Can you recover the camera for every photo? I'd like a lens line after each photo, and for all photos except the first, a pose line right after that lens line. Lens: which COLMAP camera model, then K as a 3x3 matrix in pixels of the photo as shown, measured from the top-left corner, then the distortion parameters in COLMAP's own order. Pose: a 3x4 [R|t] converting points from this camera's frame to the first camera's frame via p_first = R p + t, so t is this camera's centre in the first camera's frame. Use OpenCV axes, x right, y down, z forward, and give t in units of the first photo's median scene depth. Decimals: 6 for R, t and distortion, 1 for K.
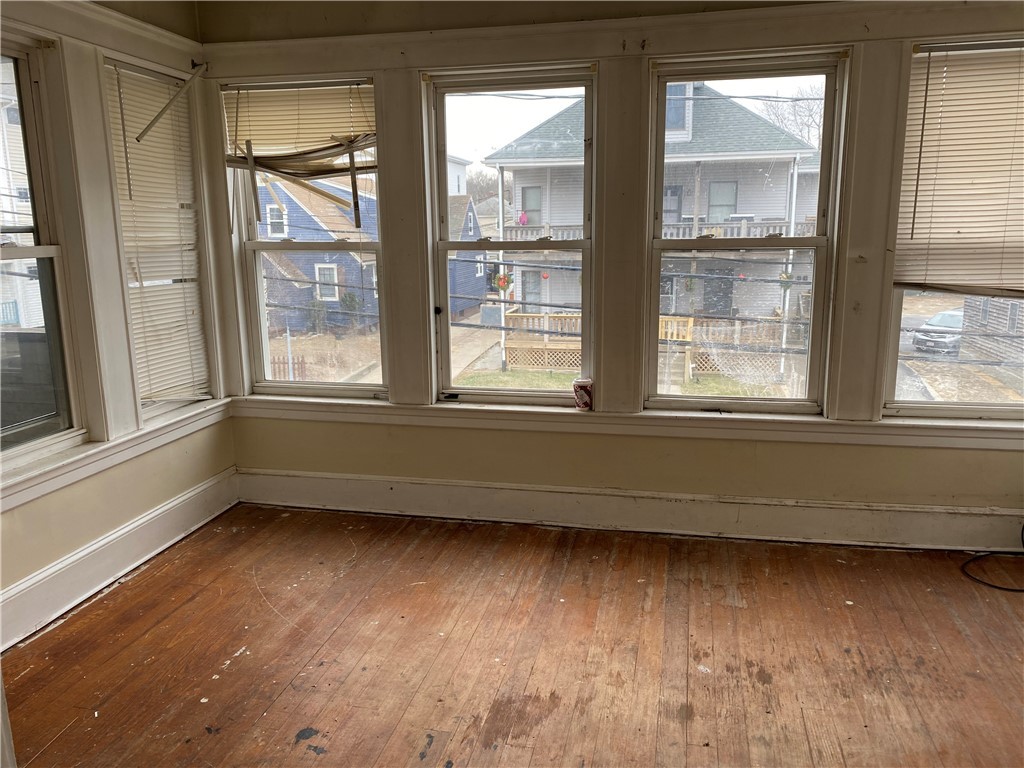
lens RADIAL K [[781.2, 0, 512.0], [0, 781.2, 384.0], [0, 0, 1]] dist [0.142237, -0.276303]
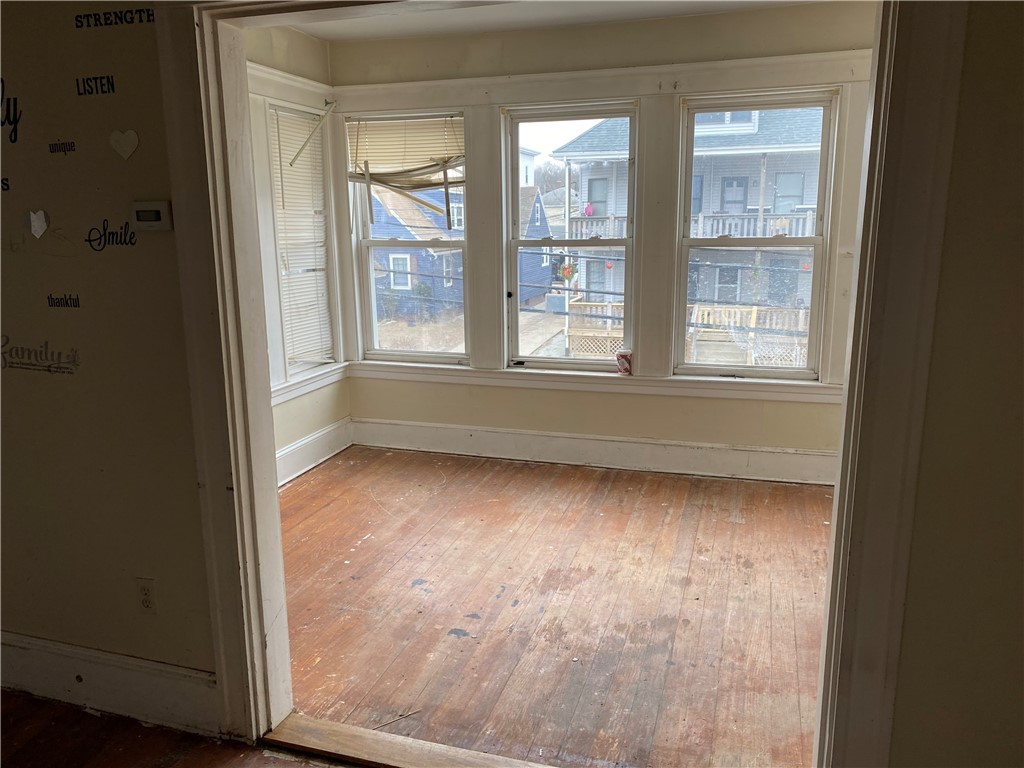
lens RADIAL K [[781.2, 0, 512.0], [0, 781.2, 384.0], [0, 0, 1]] dist [0.142237, -0.276303]
pose [[0.996510, 0.016795, -0.081767, 0.015216], [-0.015739, 0.999785, 0.013536, 0.034711], [0.081977, -0.012202, 0.996560, -0.270061]]
